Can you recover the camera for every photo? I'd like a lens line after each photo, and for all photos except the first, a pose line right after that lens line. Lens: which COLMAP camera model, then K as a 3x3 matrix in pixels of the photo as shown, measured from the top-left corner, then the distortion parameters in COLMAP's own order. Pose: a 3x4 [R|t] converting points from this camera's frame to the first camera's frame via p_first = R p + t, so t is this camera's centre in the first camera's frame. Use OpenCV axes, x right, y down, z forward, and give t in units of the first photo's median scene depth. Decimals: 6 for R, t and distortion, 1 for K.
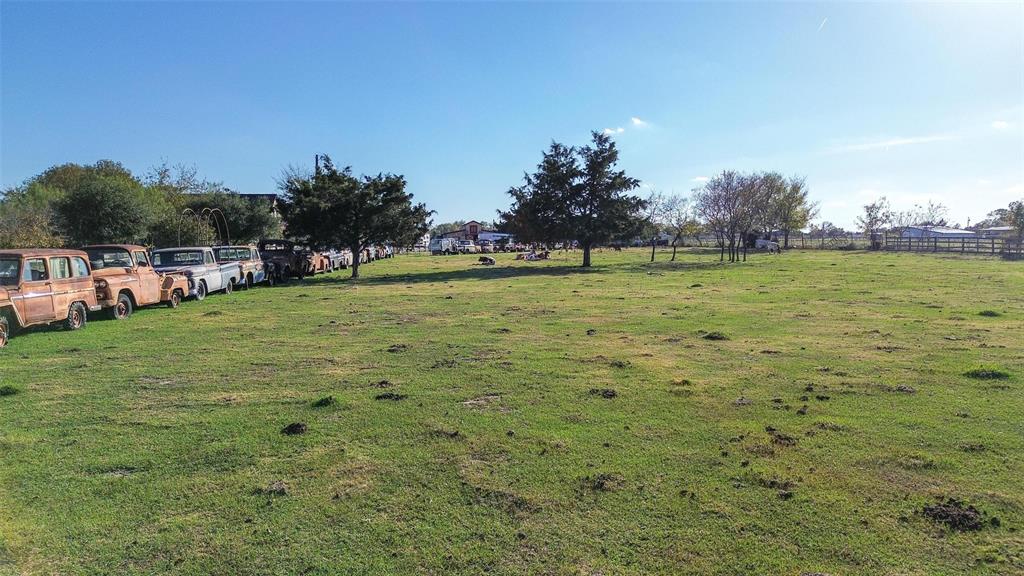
lens RADIAL K [[738.3, 0, 510.2], [0, 738.3, 276.7], [0, 0, 1]] dist [0.040672, -0.002378]
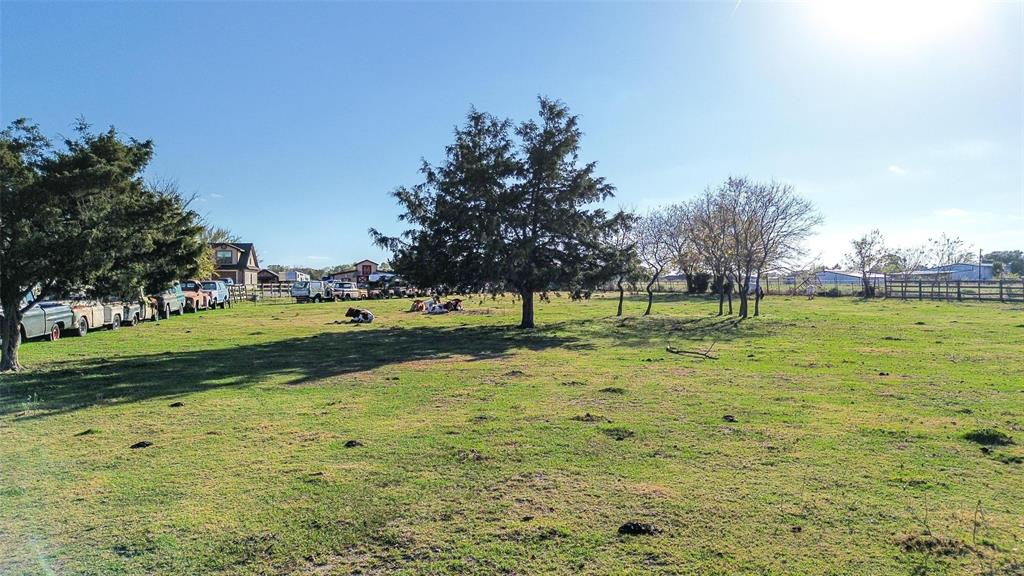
lens RADIAL K [[738.3, 0, 510.2], [0, 738.3, 276.7], [0, 0, 1]] dist [0.040672, -0.002378]
pose [[0.991372, 0.004053, 0.131013, 0.012054], [0.003508, 0.998343, -0.057430, -0.019956], [-0.131028, 0.057394, 0.989716, 0.415811]]
